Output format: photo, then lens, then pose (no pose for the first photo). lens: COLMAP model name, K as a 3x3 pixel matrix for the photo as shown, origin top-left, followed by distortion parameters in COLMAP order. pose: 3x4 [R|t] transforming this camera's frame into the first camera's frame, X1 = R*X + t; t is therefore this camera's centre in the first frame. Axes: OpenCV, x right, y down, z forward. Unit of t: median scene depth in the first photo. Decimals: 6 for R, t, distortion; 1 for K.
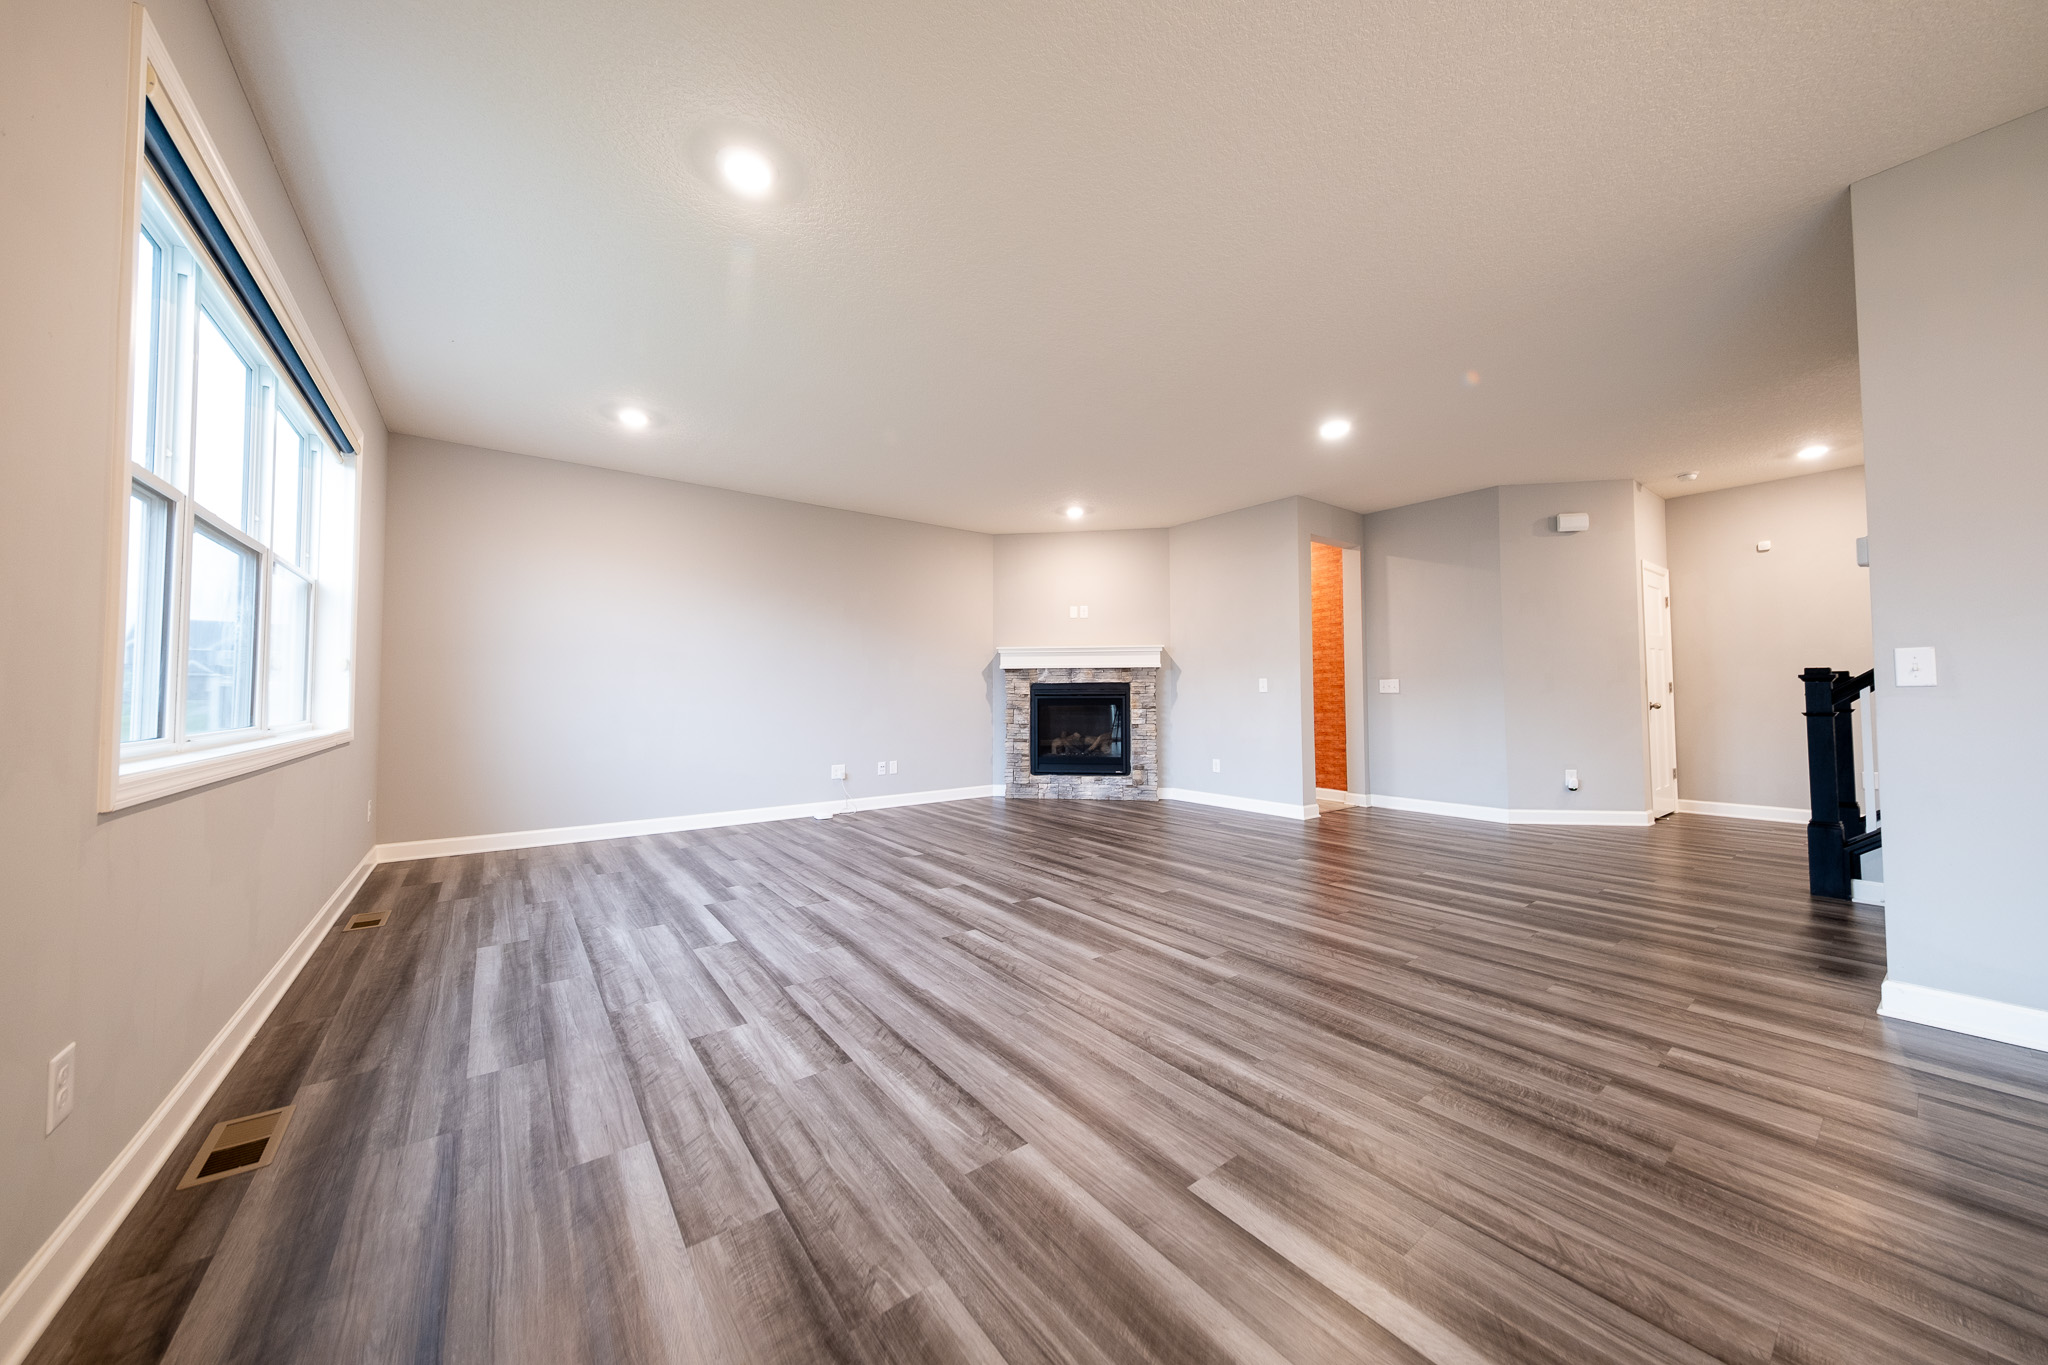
lens RADIAL K [[684.2, 0, 1029.8], [0, 684.2, 668.5], [0, 0, 1]] dist [0.003173, -0.000290]
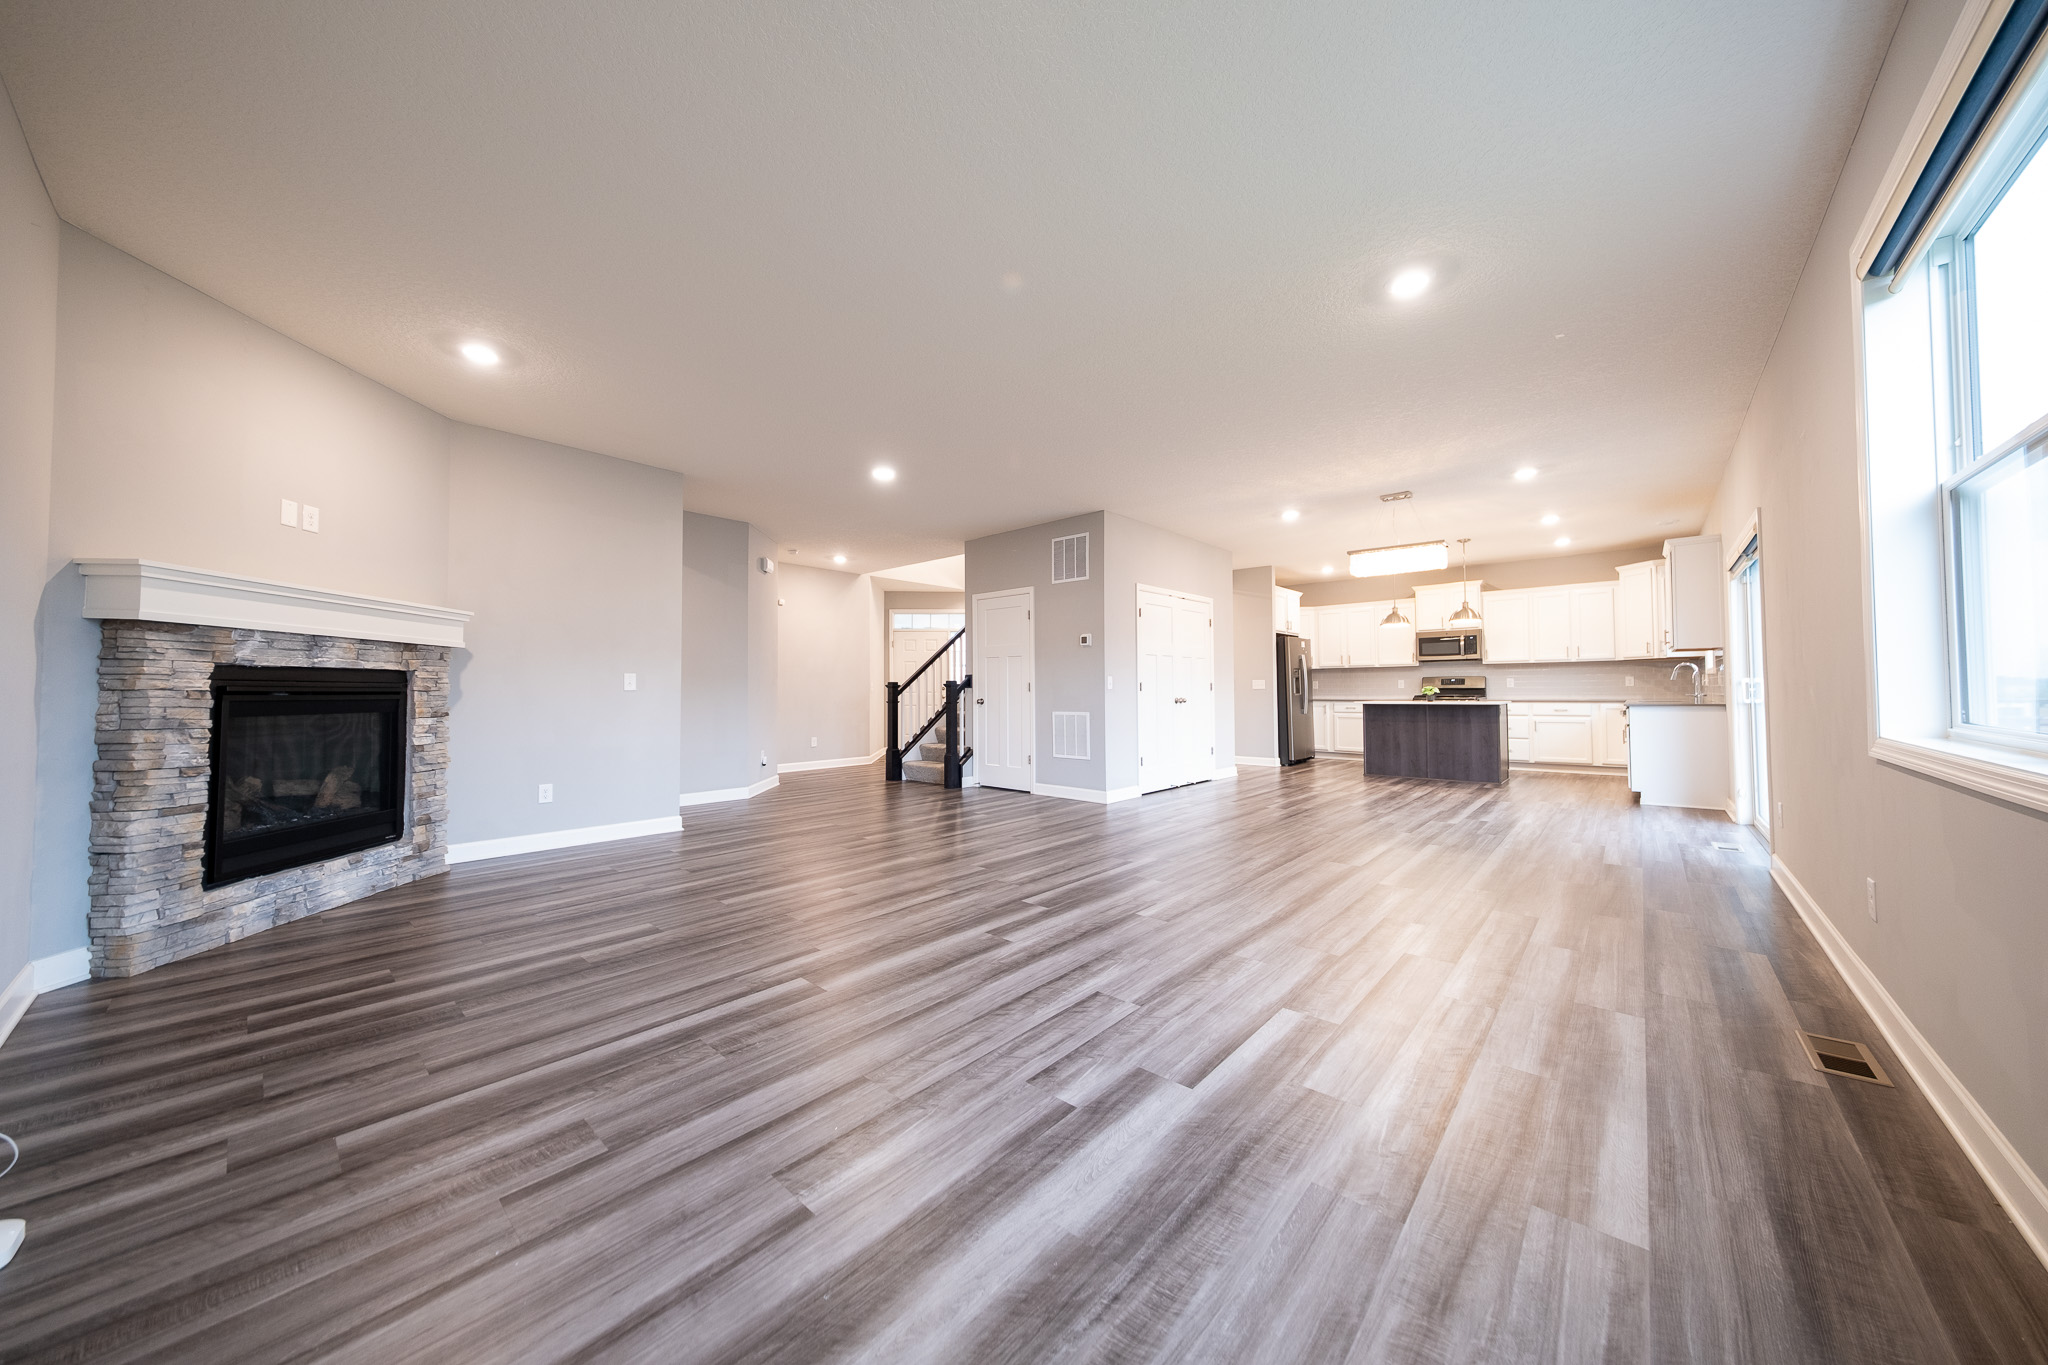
lens RADIAL K [[684.2, 0, 1012.7], [0, 684.2, 679.1], [0, 0, 1]] dist [0.003173, -0.000290]
pose [[-0.169909, 0.021035, 0.985235, -0.490193], [-0.034625, 0.999027, -0.027301, 0.025956], [-0.984851, -0.038752, -0.169015, 0.620347]]
